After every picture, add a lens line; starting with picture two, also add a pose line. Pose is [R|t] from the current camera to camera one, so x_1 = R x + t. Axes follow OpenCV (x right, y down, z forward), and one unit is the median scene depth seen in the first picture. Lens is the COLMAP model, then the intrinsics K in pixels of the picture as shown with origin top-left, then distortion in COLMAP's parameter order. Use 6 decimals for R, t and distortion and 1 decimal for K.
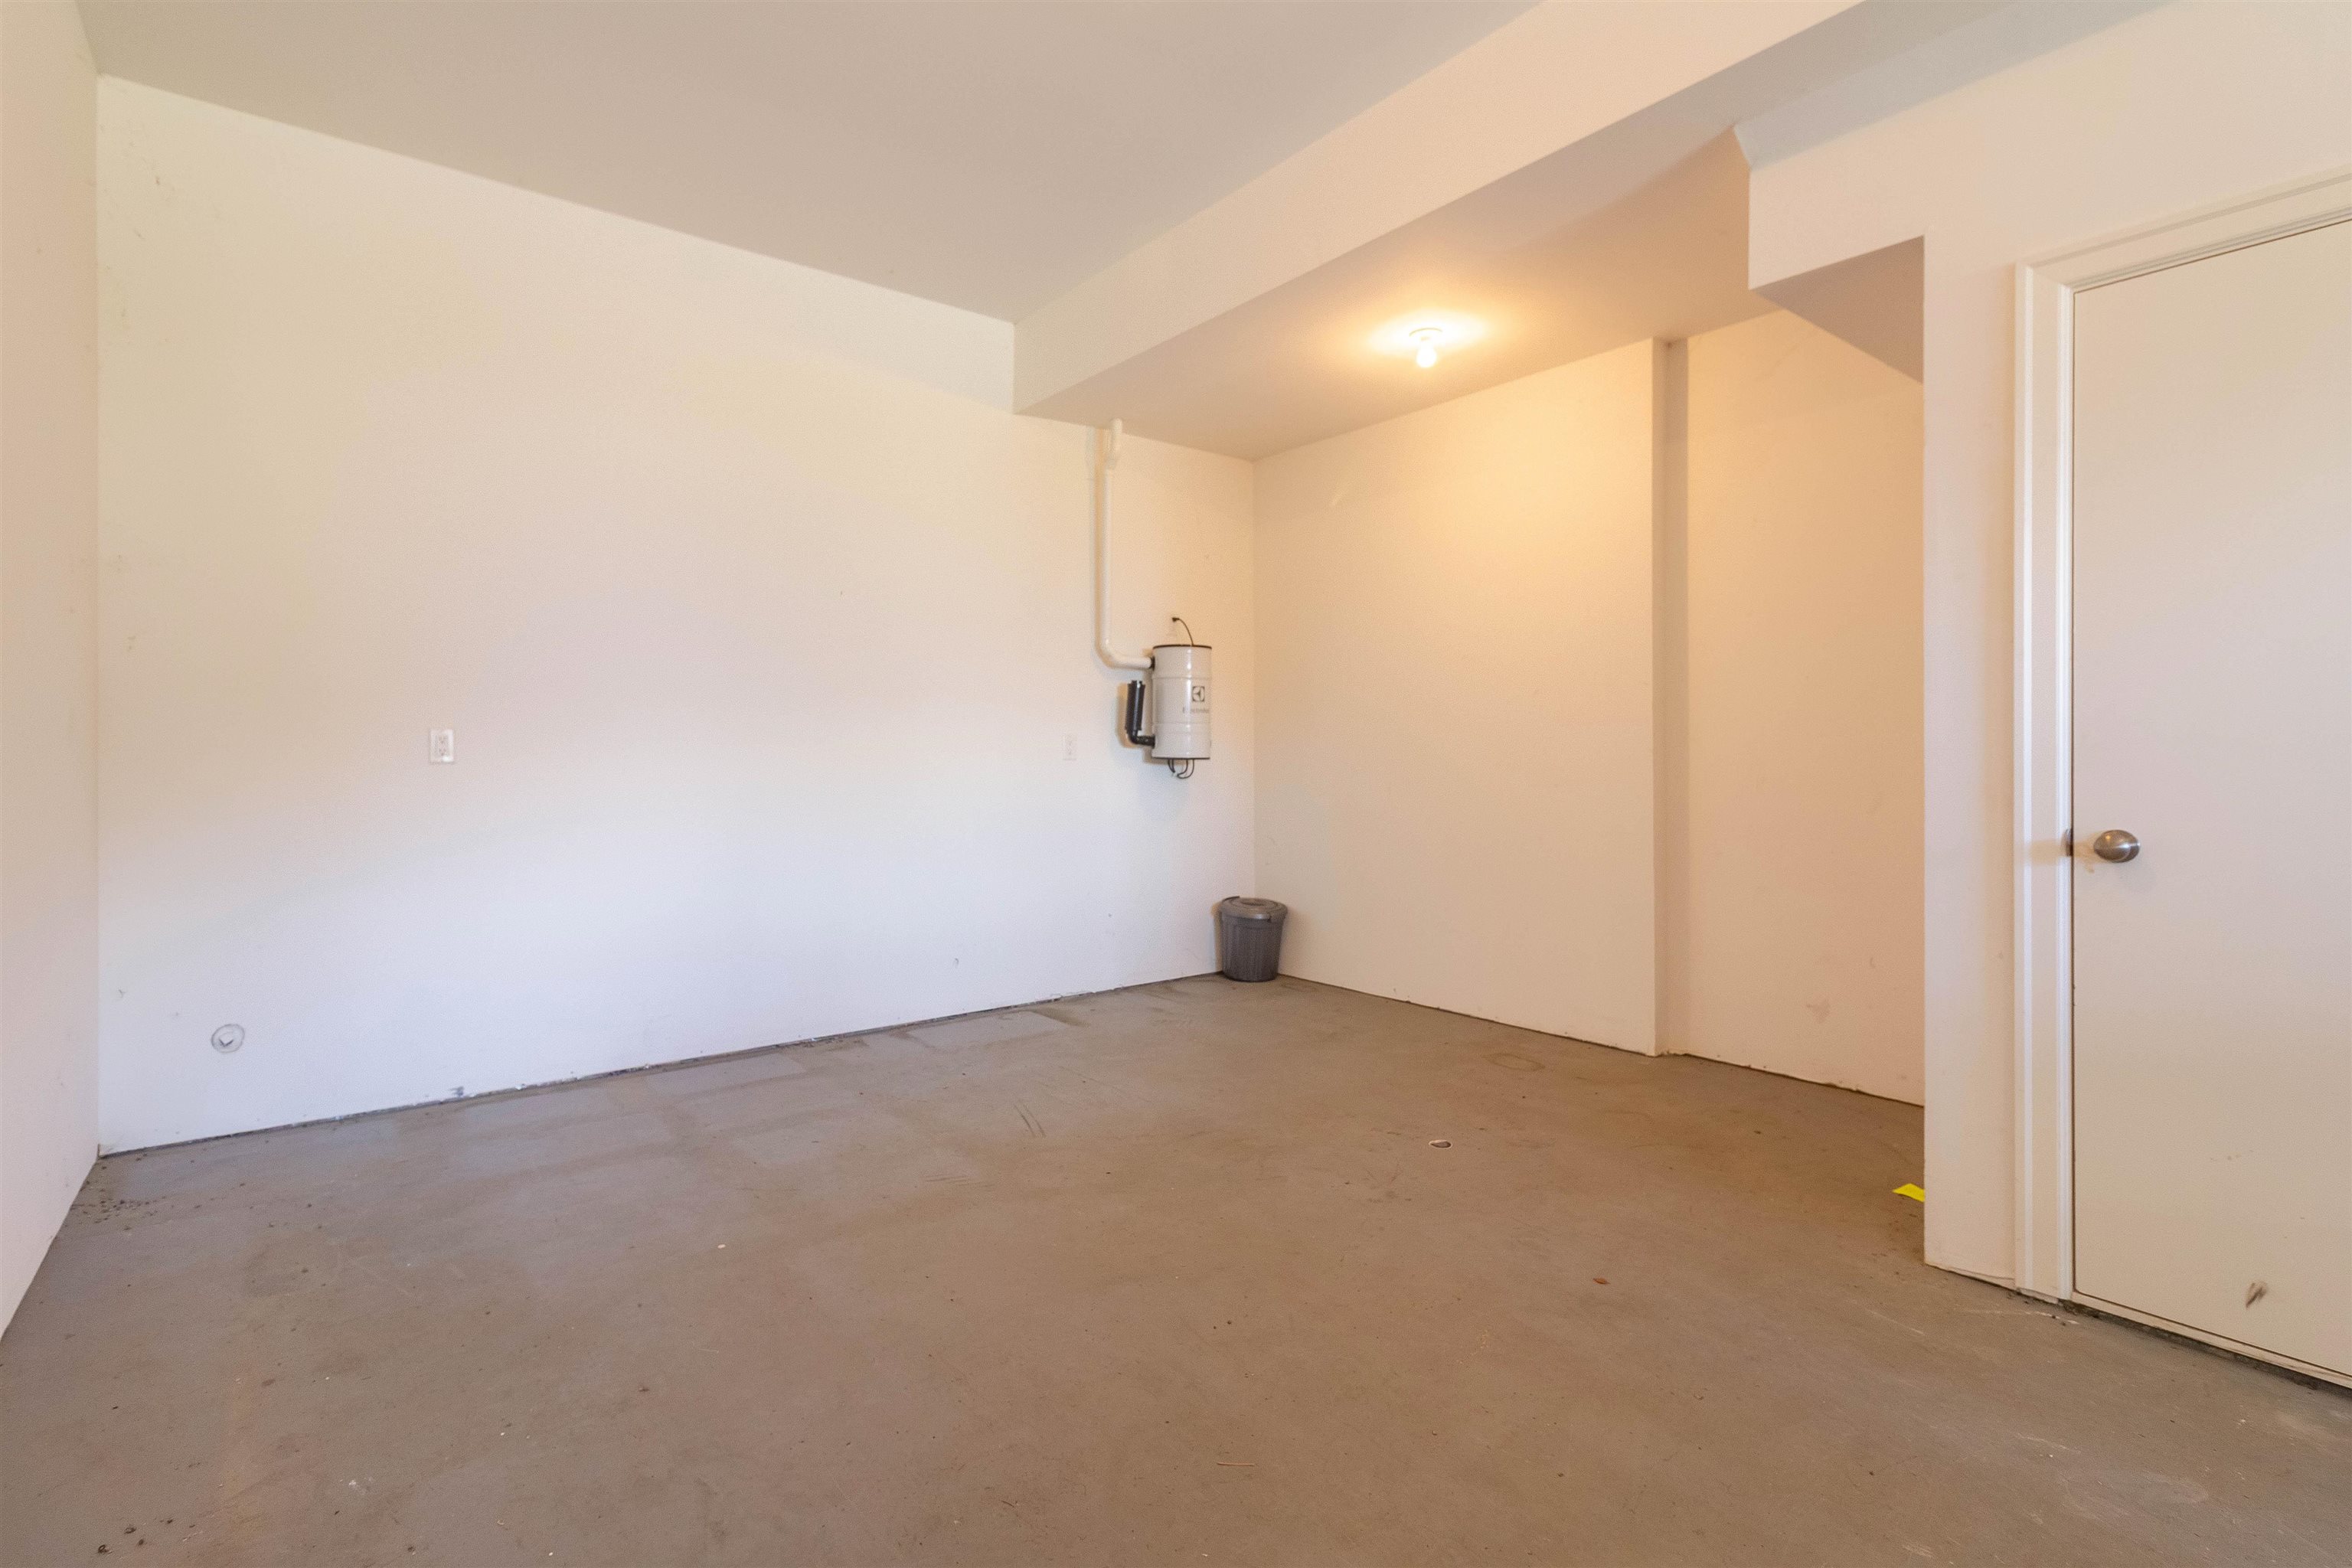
lens RADIAL K [[1124.6, 0, 1169.0], [0, 1124.6, 773.5], [0, 0, 1]] dist [0.006403, 0.002330]
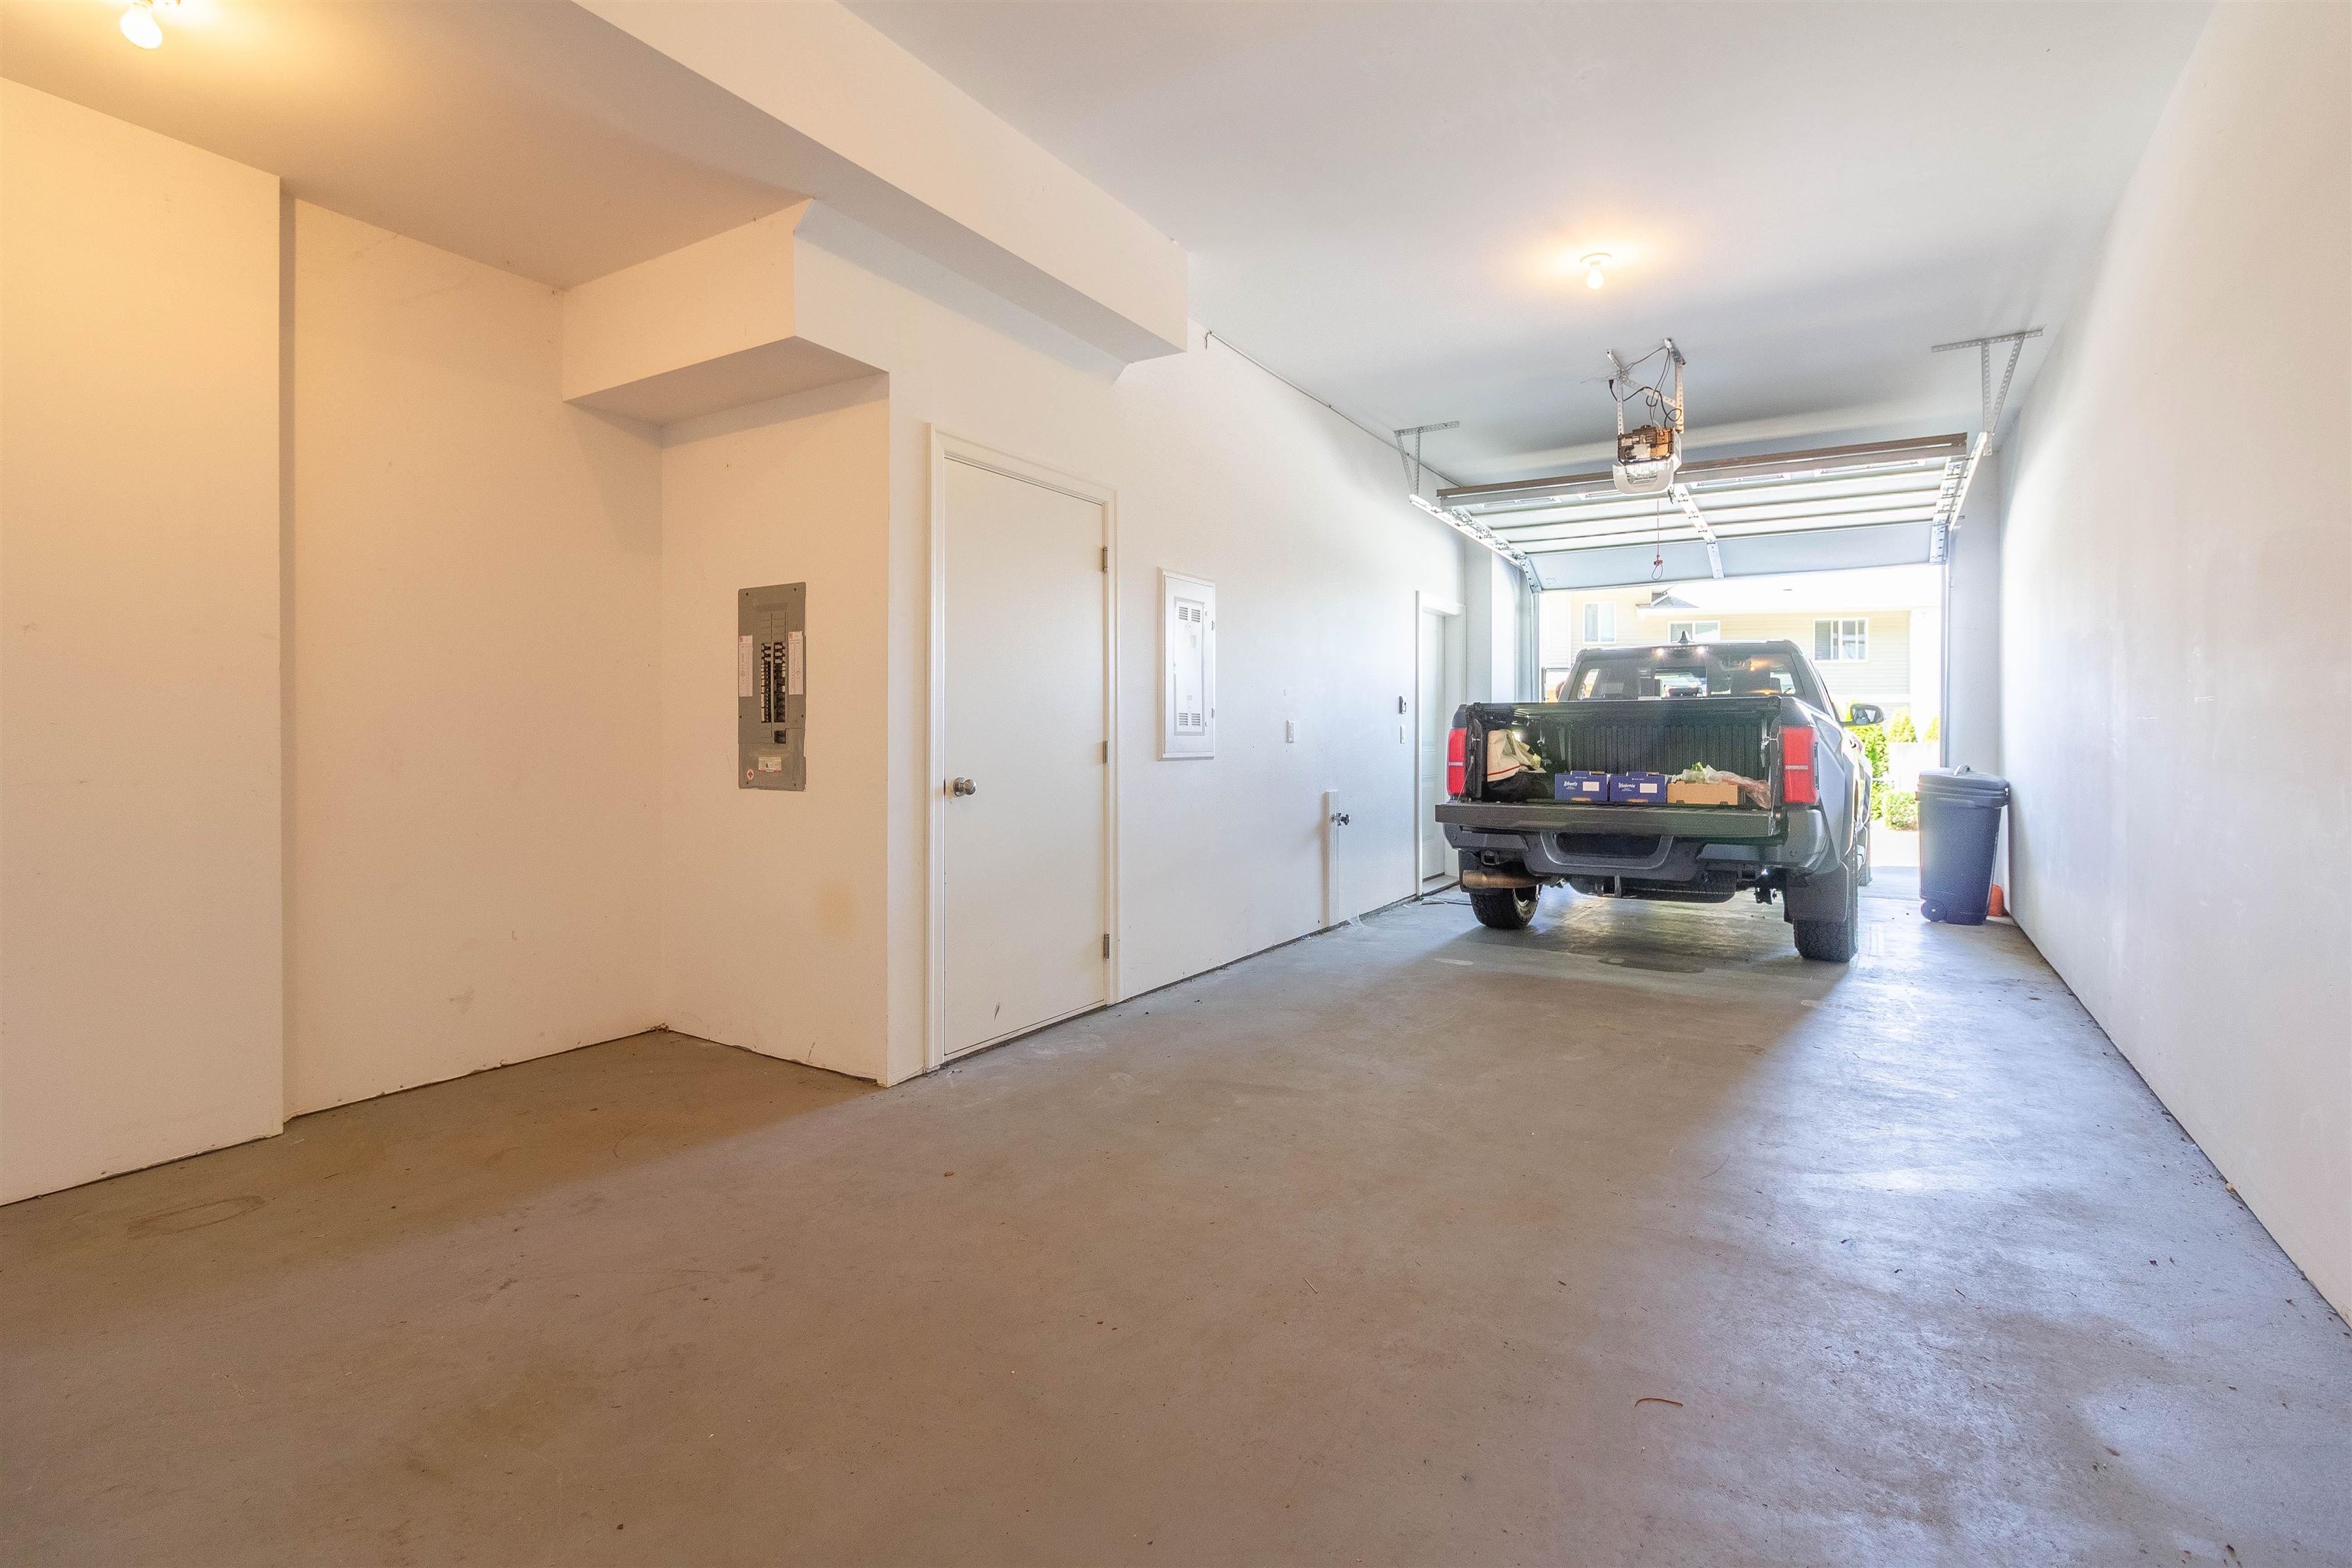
lens RADIAL K [[1124.6, 0, 1166.4], [0, 1124.6, 765.1], [0, 0, 1]] dist [0.006403, 0.002330]
pose [[-0.362156, -0.024575, 0.931794, -0.741642], [0.012210, 0.999442, 0.031105, -0.015318], [-0.932038, 0.022642, -0.361653, 1.117330]]
